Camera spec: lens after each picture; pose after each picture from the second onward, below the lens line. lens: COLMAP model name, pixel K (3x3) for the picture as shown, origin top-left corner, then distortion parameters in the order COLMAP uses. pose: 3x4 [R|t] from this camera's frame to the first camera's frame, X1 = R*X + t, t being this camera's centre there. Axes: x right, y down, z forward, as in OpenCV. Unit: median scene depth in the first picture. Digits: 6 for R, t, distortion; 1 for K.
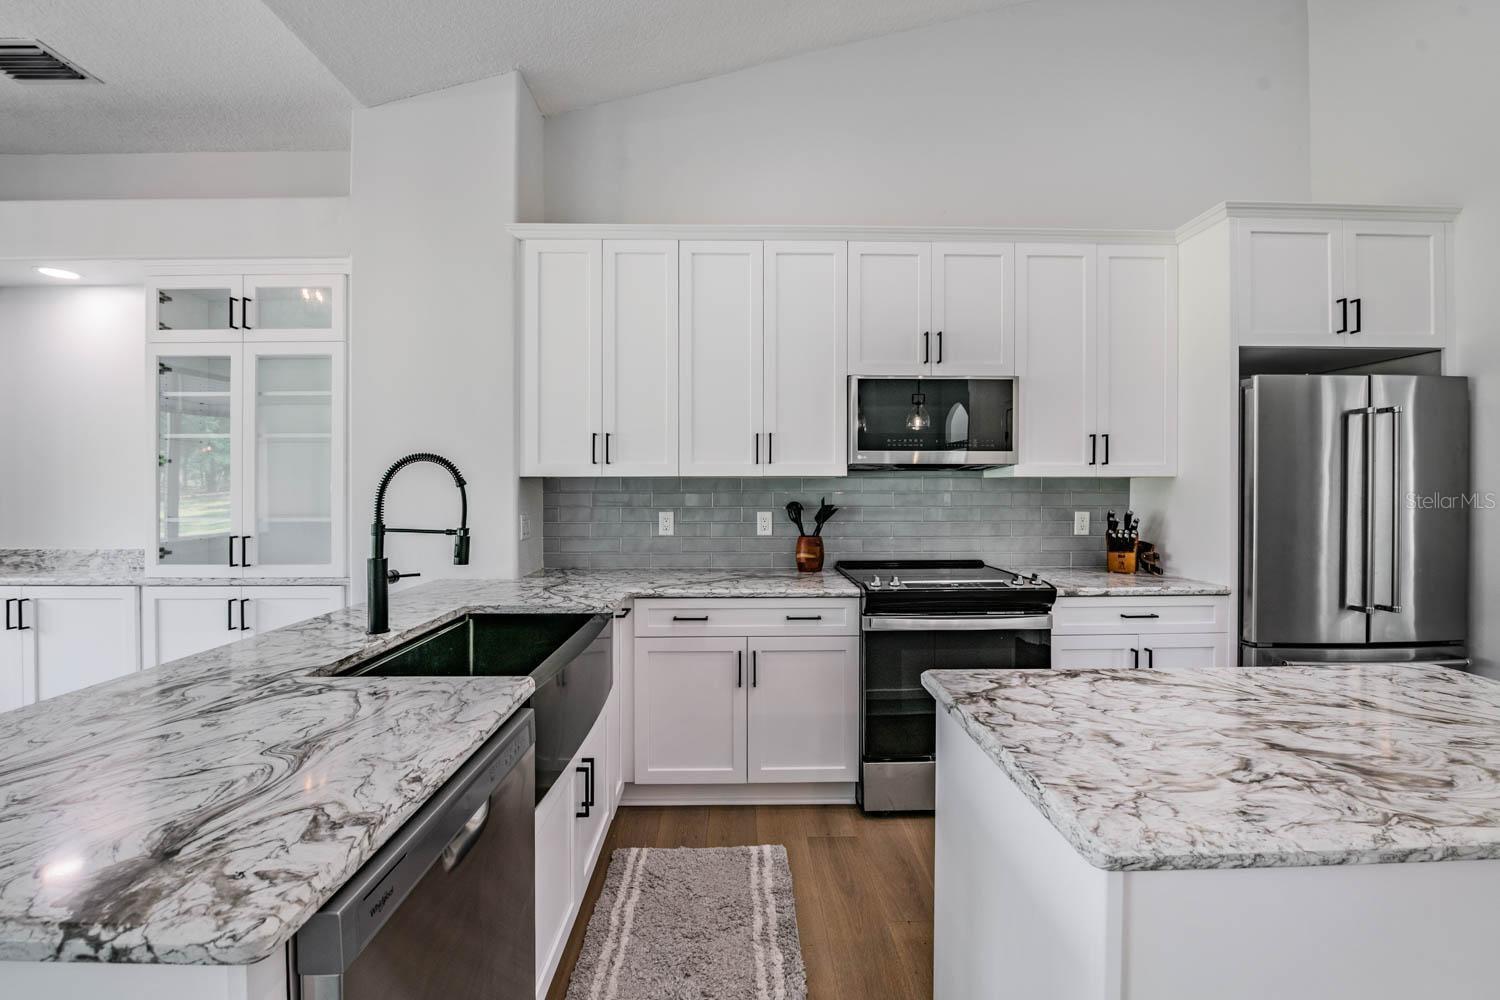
lens RADIAL K [[593.2, 0, 748.1], [0, 593.2, 487.7], [0, 0, 1]] dist [-0.010839, -0.002884]
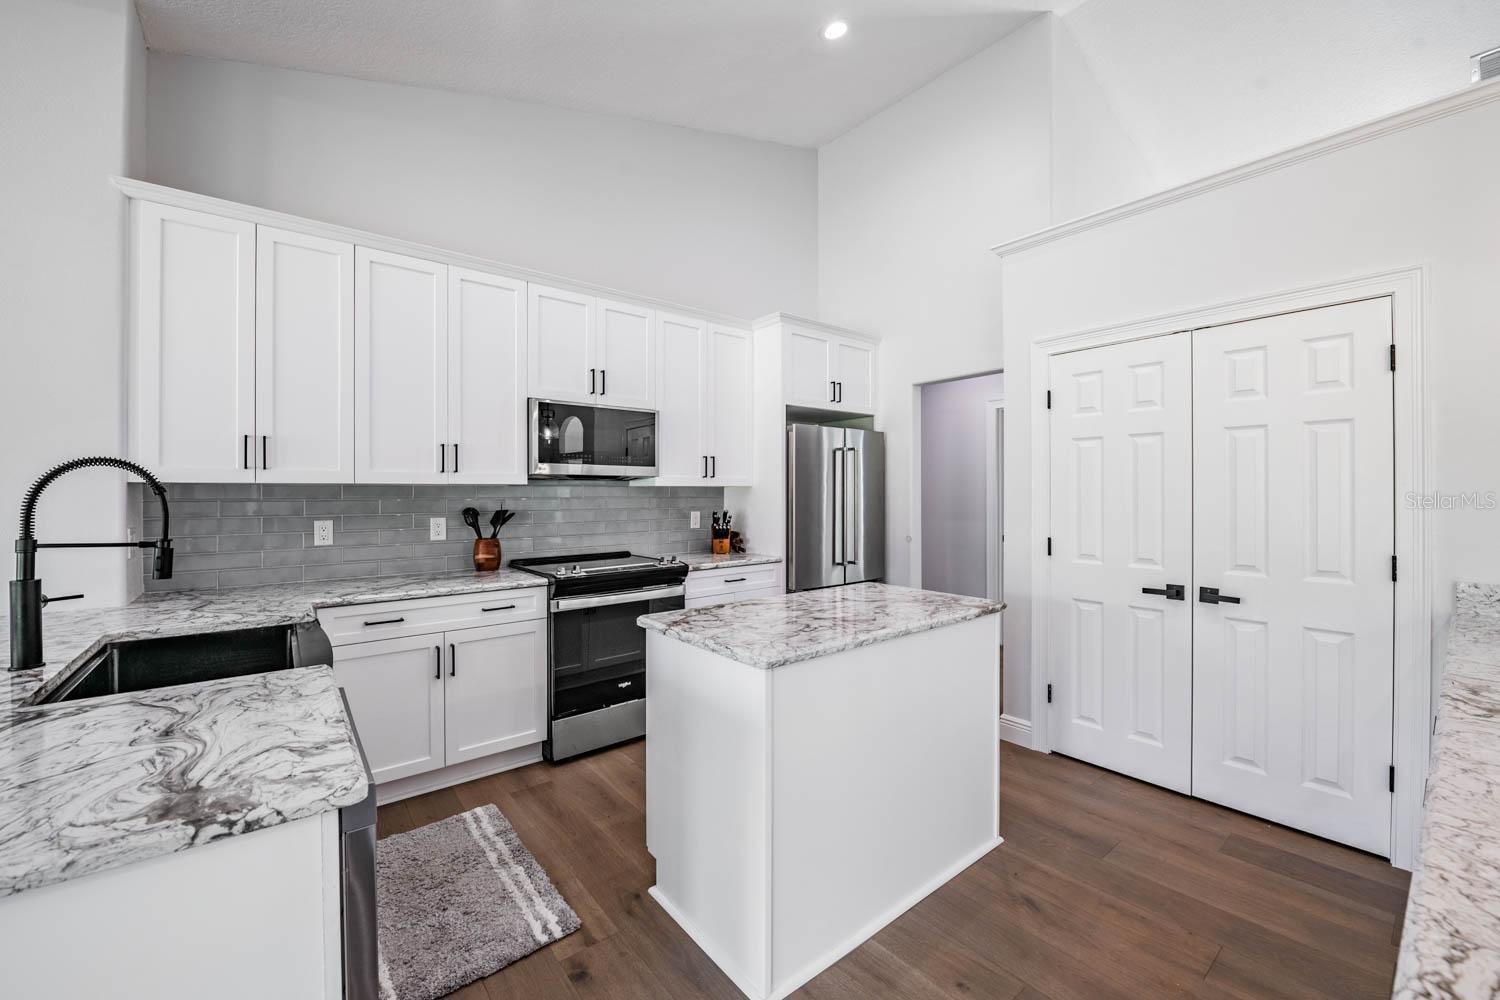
lens RADIAL K [[591.2, 0, 747.9], [0, 591.2, 492.8], [0, 0, 1]] dist [-0.003876, -0.006245]
pose [[0.789929, -0.001359, 0.613196, -0.221576], [0.003097, 0.999994, -0.001774, 0.000020], [-0.613190, 0.003300, 0.789928, -0.194622]]
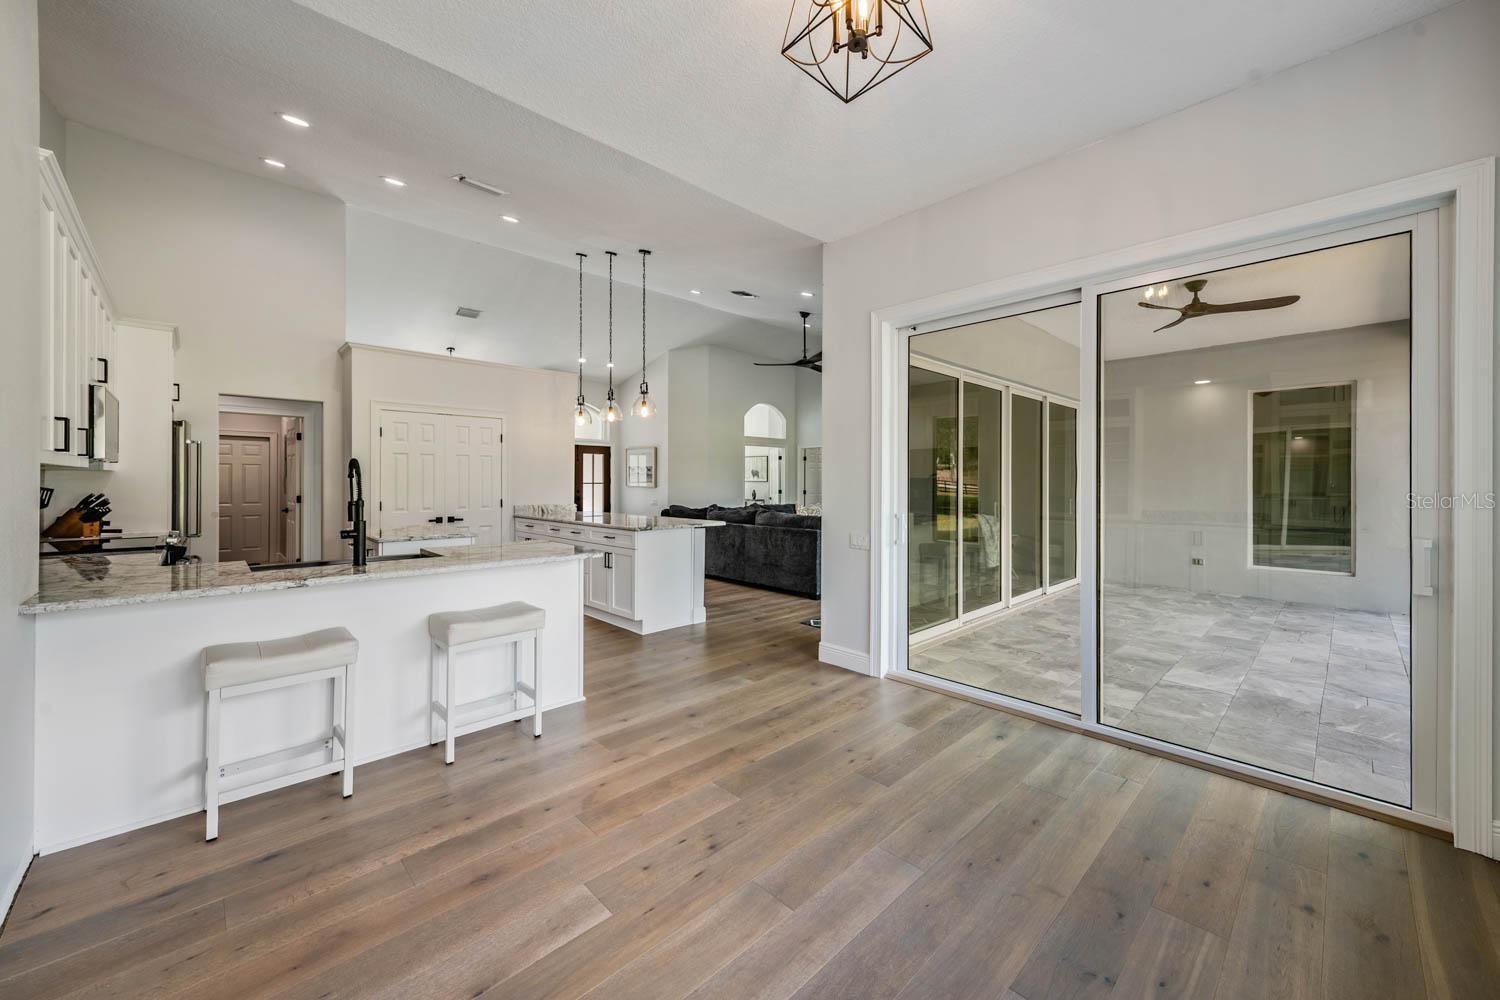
lens RADIAL K [[585.2, 0, 753.7], [0, 585.2, 500.5], [0, 0, 1]] dist [-0.013098, -0.000188]
pose [[-0.681436, -0.027850, 0.731347, -1.760840], [-0.001259, 0.999319, 0.036882, -0.003117], [-0.731876, 0.024212, -0.681007, 0.891628]]
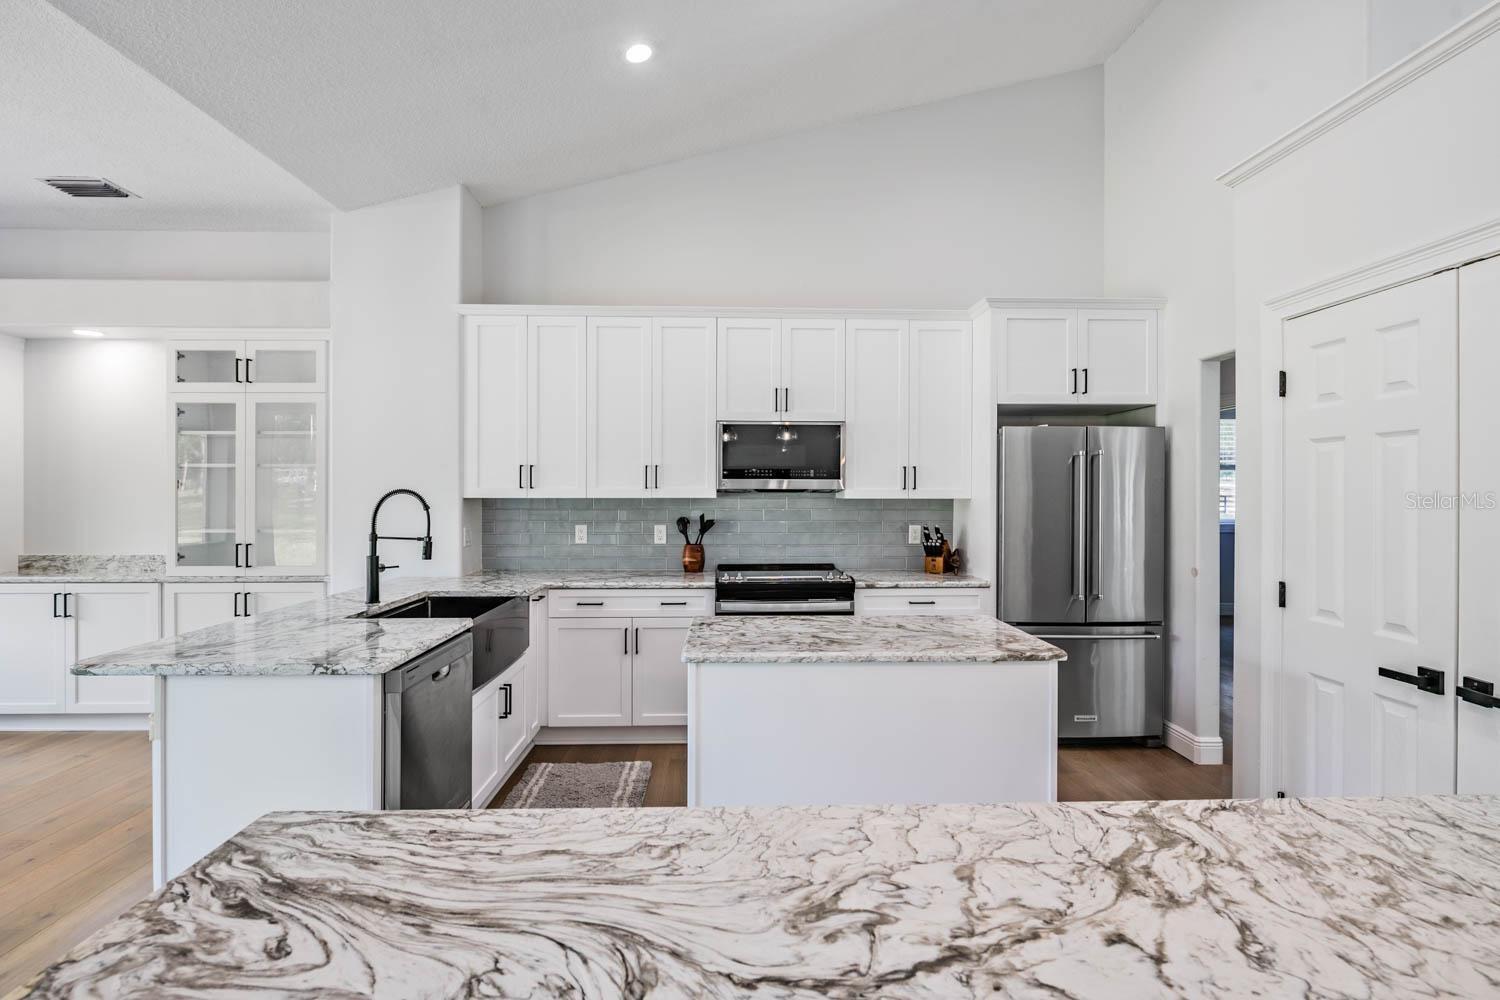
lens RADIAL K [[715.4, 0, 747.8], [0, 715.4, 492.8], [0, 0, 1]] dist [-0.003035, -0.001370]
pose [[0.999893, 0.002165, 0.014458, 0.235532], [-0.002169, 0.999998, 0.000228, -0.034683], [-0.014458, -0.000259, 0.999895, -0.630655]]
